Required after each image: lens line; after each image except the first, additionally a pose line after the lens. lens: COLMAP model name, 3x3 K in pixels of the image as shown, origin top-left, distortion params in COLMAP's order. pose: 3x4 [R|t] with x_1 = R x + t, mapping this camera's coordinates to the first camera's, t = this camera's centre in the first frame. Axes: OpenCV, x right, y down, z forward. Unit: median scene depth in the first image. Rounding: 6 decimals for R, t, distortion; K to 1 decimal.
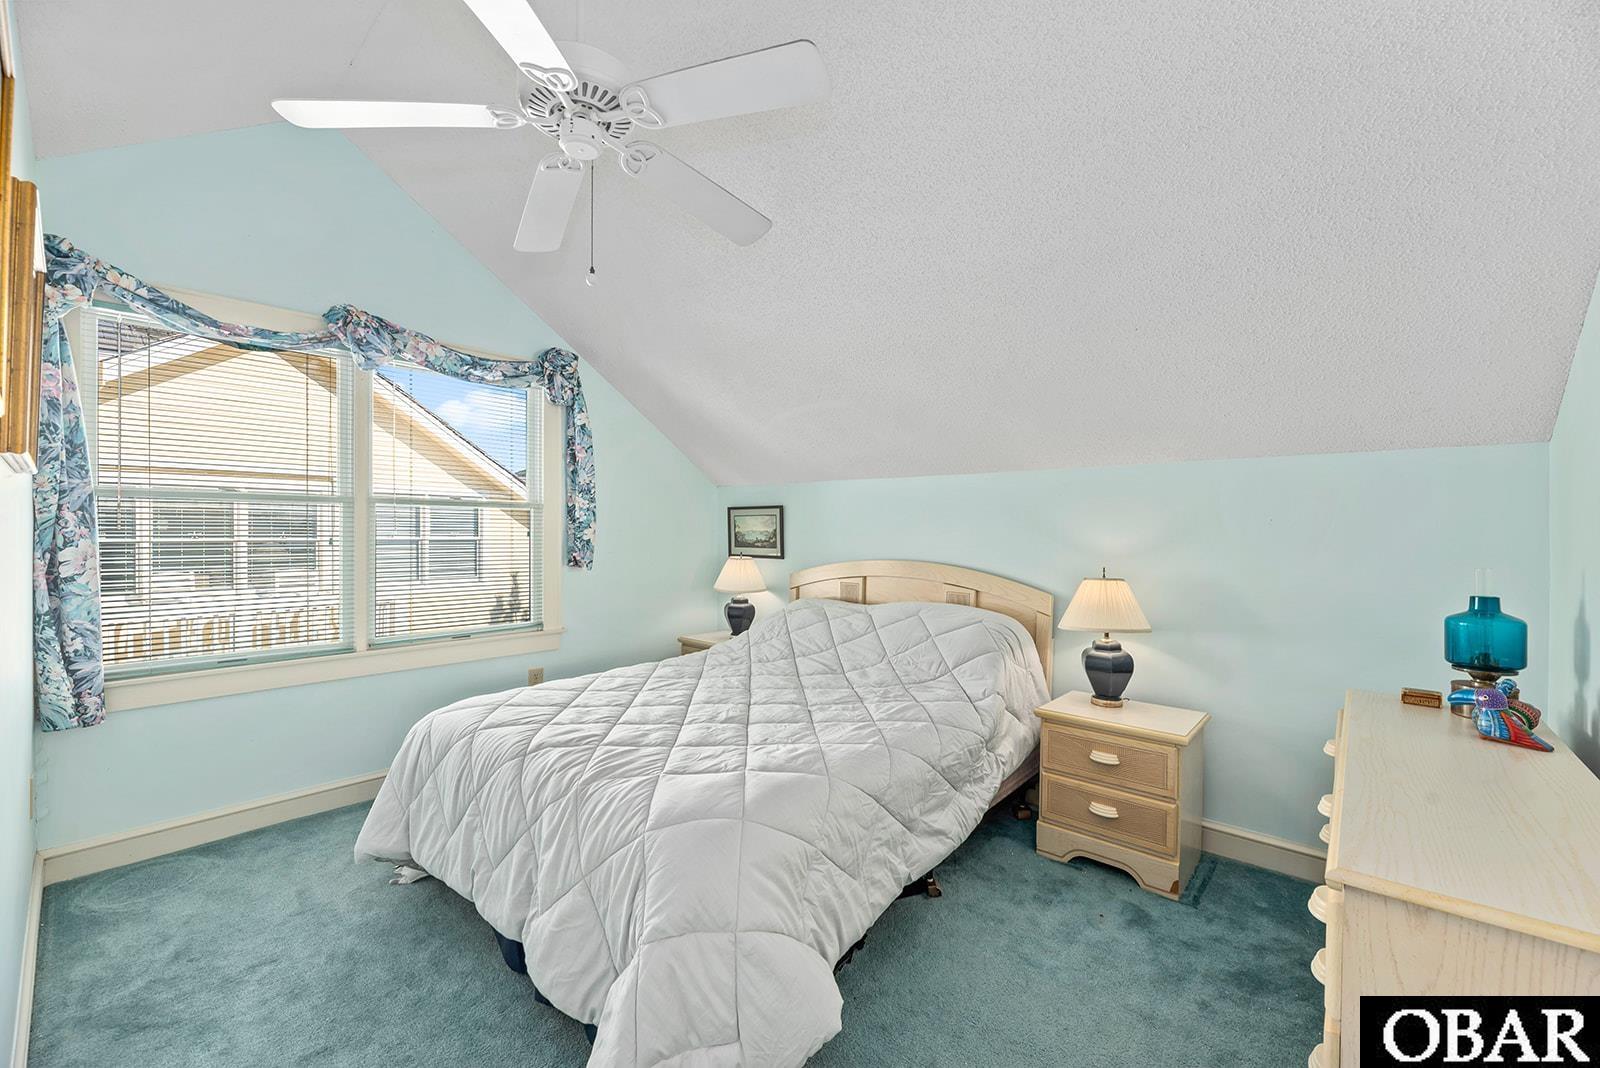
lens RADIAL K [[658.4, 0, 795.1], [0, 658.4, 528.3], [0, 0, 1]] dist [-0.004855, -0.000301]
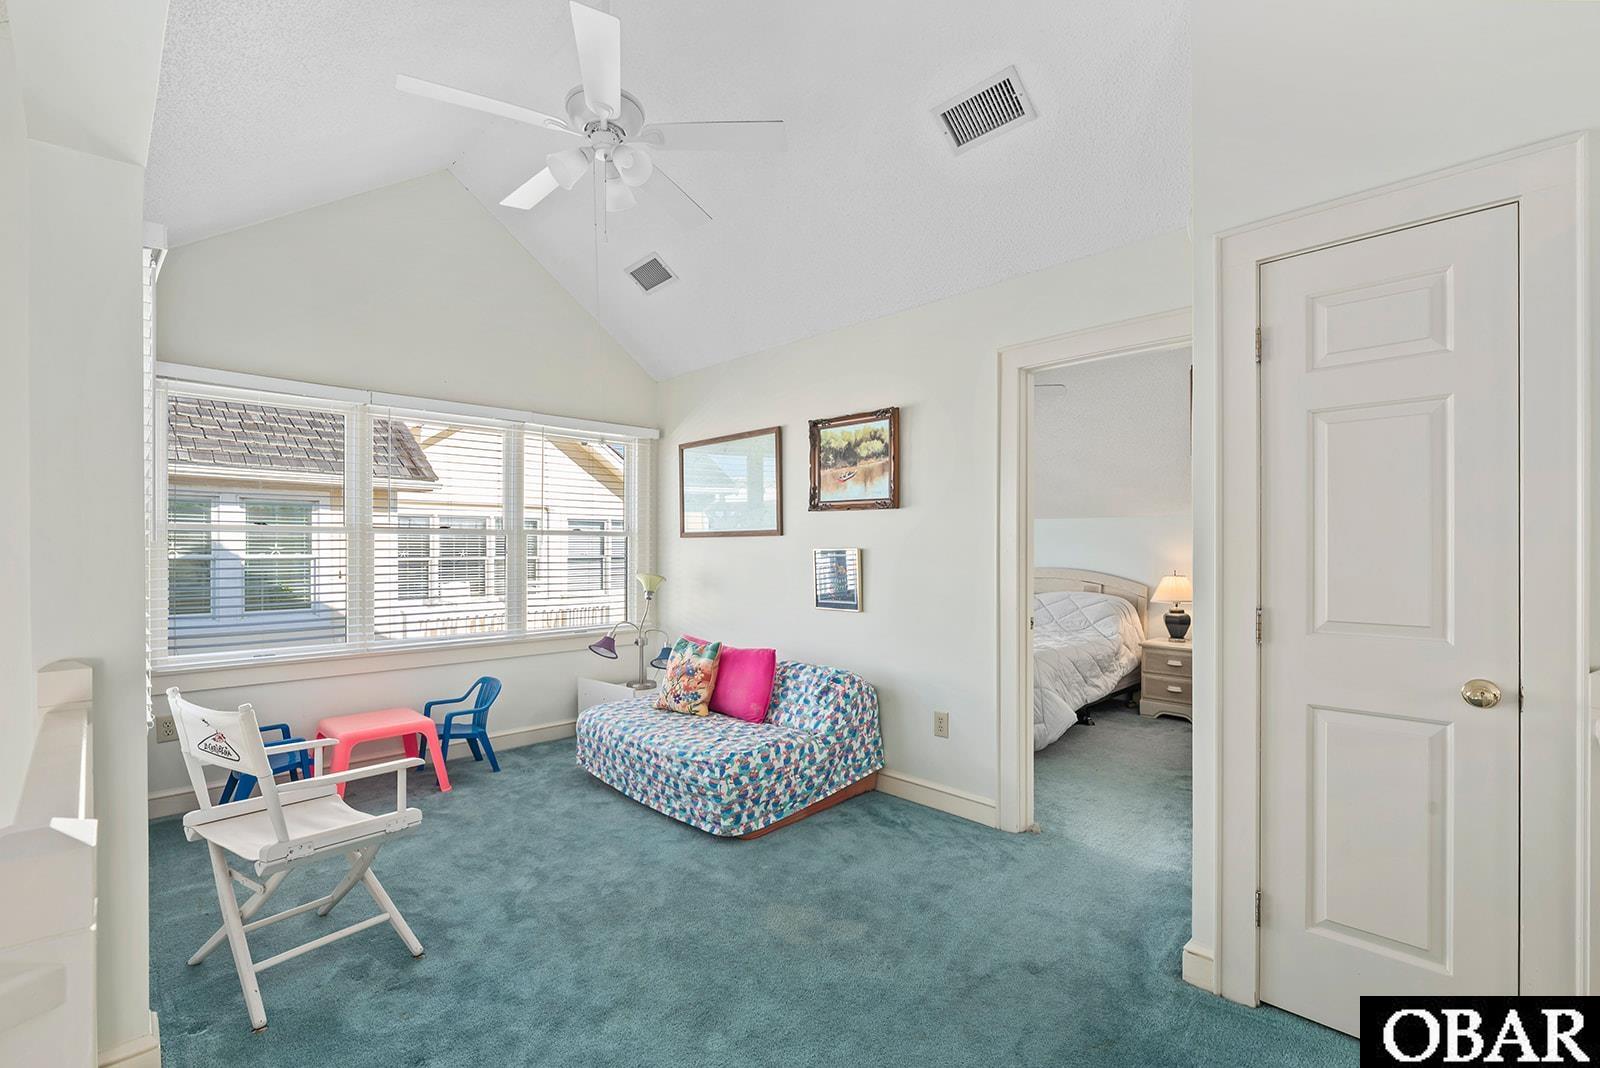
lens RADIAL K [[708.6, 0, 806.0], [0, 708.6, 540.1], [0, 0, 1]] dist [-0.003230, -0.000109]
pose [[0.998053, -0.001064, -0.062360, -0.479236], [0.000411, 0.999945, -0.010484, -0.006310], [0.062368, 0.010438, 0.997999, -1.138240]]
